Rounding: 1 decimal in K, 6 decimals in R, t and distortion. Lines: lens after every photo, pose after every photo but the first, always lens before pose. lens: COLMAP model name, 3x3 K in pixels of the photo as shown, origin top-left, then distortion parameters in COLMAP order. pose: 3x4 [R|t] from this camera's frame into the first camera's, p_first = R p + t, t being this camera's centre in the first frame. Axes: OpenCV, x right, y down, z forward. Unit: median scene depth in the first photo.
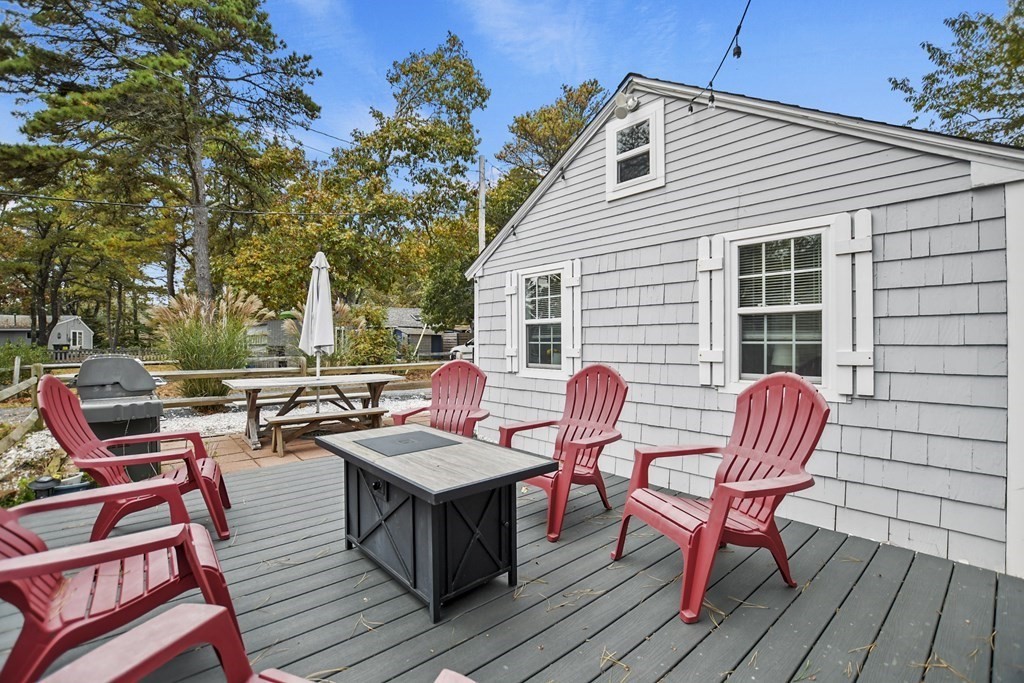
lens RADIAL K [[447.6, 0, 516.1], [0, 447.6, 345.0], [0, 0, 1]] dist [-0.017972, 0.002585]
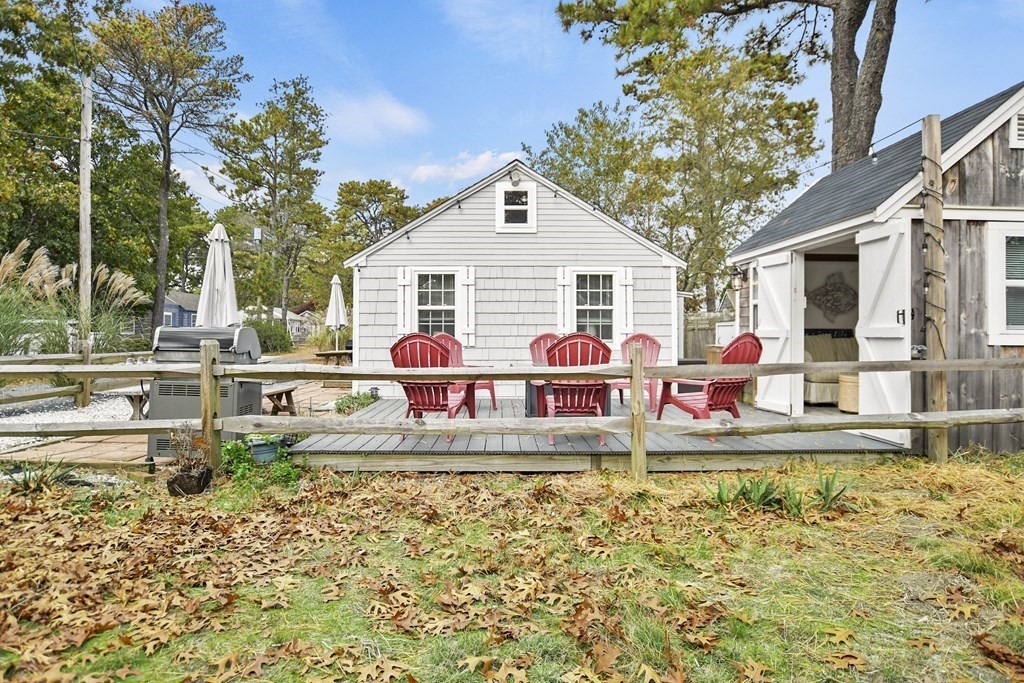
lens RADIAL K [[559.6, 0, 511.7], [0, 559.6, 336.0], [0, 0, 1]] dist [-0.000623, 0.000085]
pose [[0.647175, -0.002302, 0.762338, -1.293983], [0.005676, 0.999982, -0.001799, 0.043396], [-0.762320, 0.005491, 0.647177, -0.309823]]
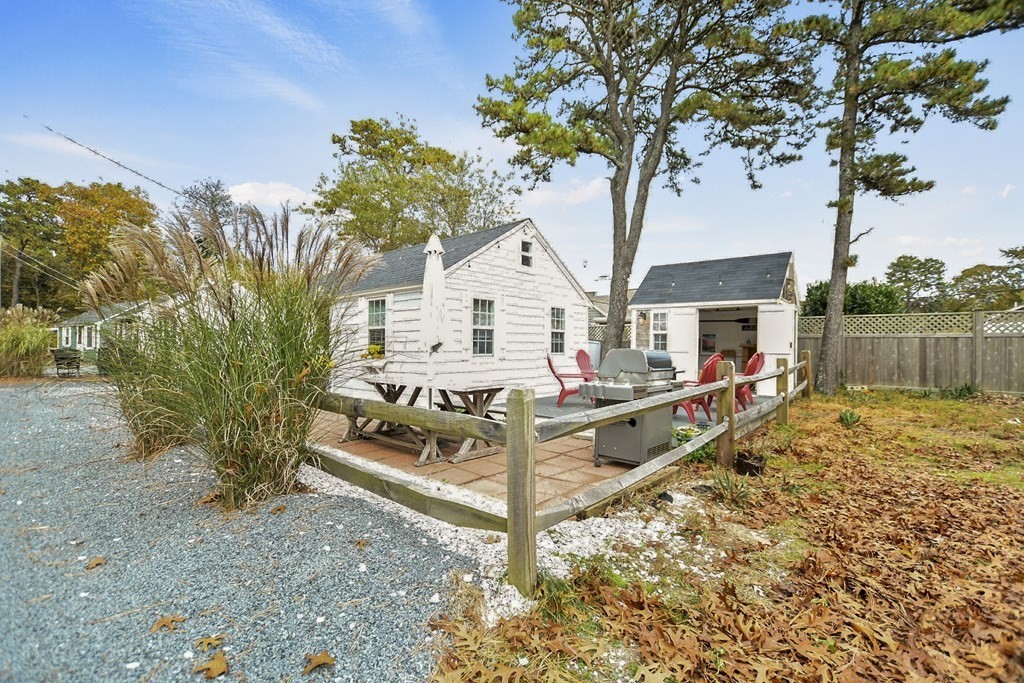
lens RADIAL K [[447.6, 0, 511.5], [0, 447.6, 344.7], [0, 0, 1]] dist [-0.017972, 0.002585]
pose [[-0.138950, 0.001228, 0.990299, -1.861579], [0.002948, 0.999995, -0.000826, 0.013680], [-0.990295, 0.002805, -0.138953, 1.356238]]
